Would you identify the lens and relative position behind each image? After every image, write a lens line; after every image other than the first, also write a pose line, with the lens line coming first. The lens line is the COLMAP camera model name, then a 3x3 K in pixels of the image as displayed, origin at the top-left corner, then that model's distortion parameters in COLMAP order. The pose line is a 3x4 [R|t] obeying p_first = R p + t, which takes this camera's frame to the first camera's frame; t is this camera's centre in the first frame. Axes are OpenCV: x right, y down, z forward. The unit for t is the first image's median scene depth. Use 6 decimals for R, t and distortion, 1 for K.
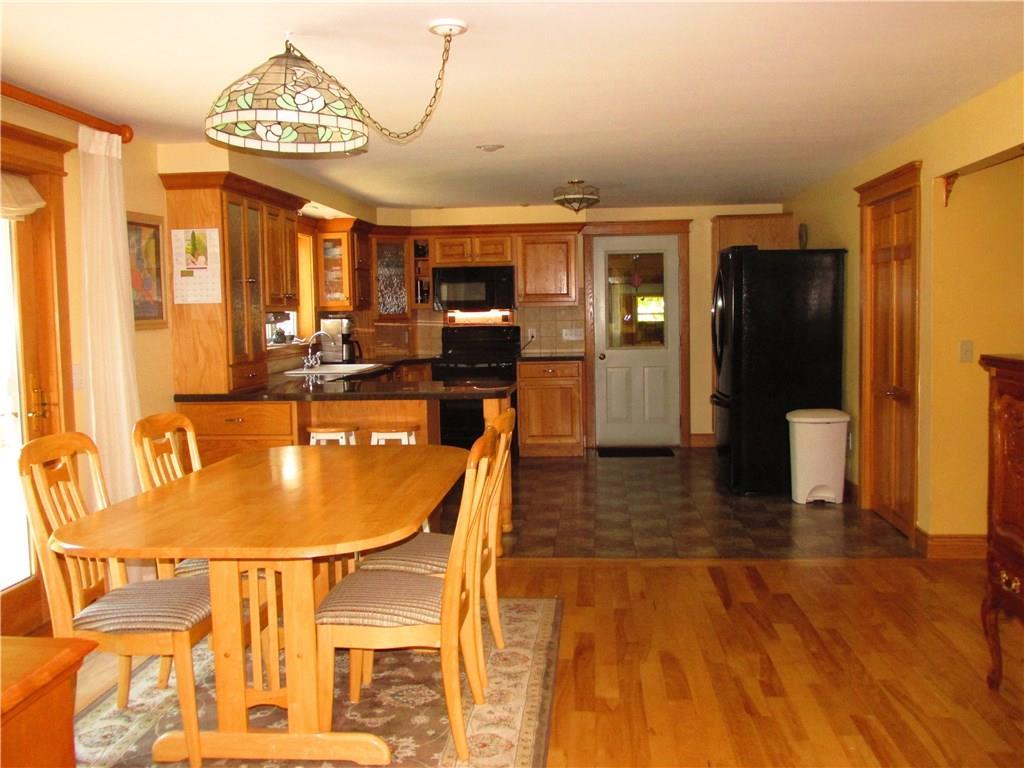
lens RADIAL K [[924.2, 0, 513.3], [0, 924.2, 378.5], [0, 0, 1]] dist [-0.010849, -0.006507]
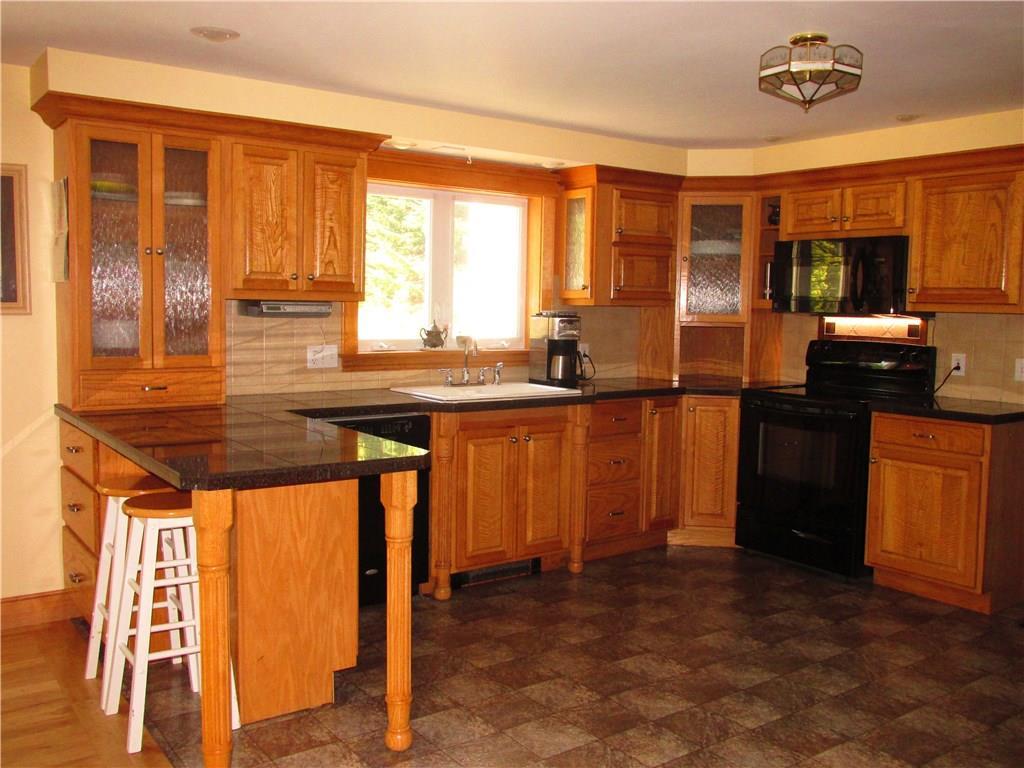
lens RADIAL K [[924.2, 0, 513.3], [0, 924.2, 378.5], [0, 0, 1]] dist [-0.010849, -0.006507]
pose [[0.655428, 0.094867, -0.749276, 0.263473], [-0.088161, 0.994908, 0.048848, -0.044310], [0.750094, 0.034041, 0.660454, 0.469898]]
